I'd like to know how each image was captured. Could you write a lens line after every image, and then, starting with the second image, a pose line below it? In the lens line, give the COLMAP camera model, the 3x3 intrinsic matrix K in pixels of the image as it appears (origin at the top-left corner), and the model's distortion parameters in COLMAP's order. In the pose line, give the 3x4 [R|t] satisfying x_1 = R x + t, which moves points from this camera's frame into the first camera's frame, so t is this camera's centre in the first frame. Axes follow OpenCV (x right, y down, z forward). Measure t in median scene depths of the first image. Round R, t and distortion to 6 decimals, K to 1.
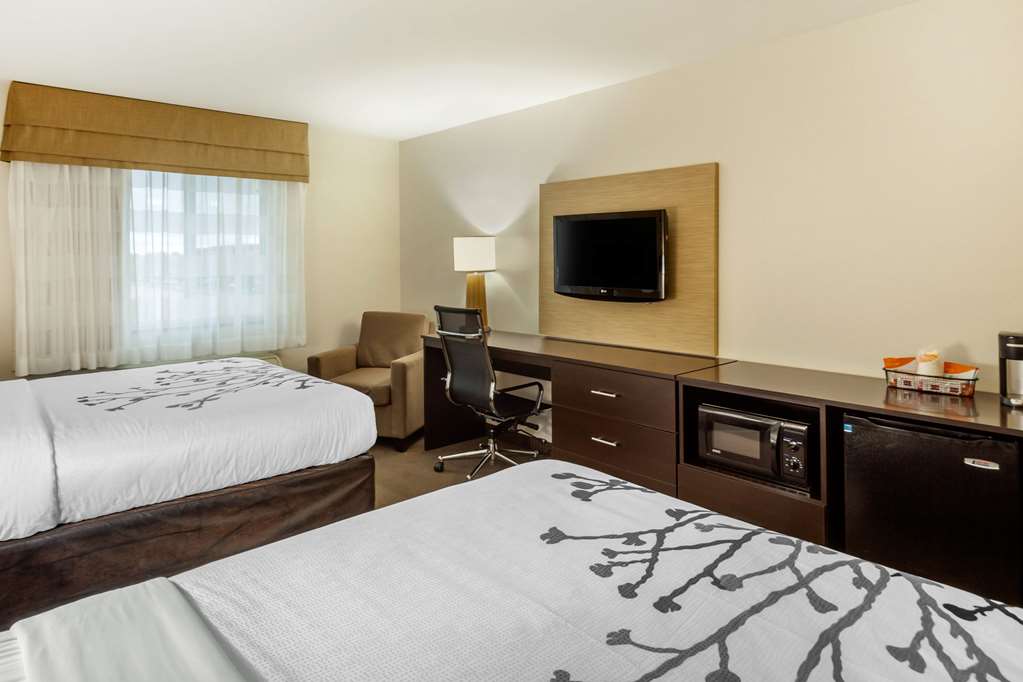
lens RADIAL K [[497.8, 0, 531.4], [0, 497.8, 287.0], [0, 0, 1]] dist [0.010830, -0.000776]
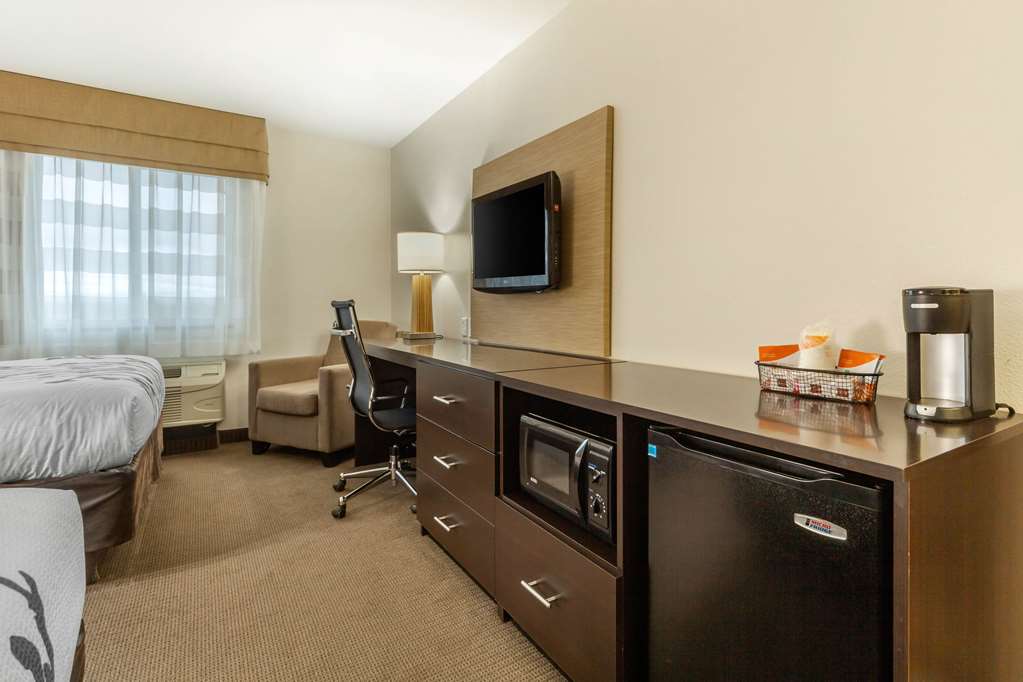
lens RADIAL K [[497.8, 0, 519.2], [0, 497.8, 308.6], [0, 0, 1]] dist [0.010830, -0.000776]
pose [[0.997538, 0.013480, -0.068819, 0.441126], [-0.013182, 0.999902, 0.004785, 0.095247], [0.068877, -0.003866, 0.997618, 0.338099]]
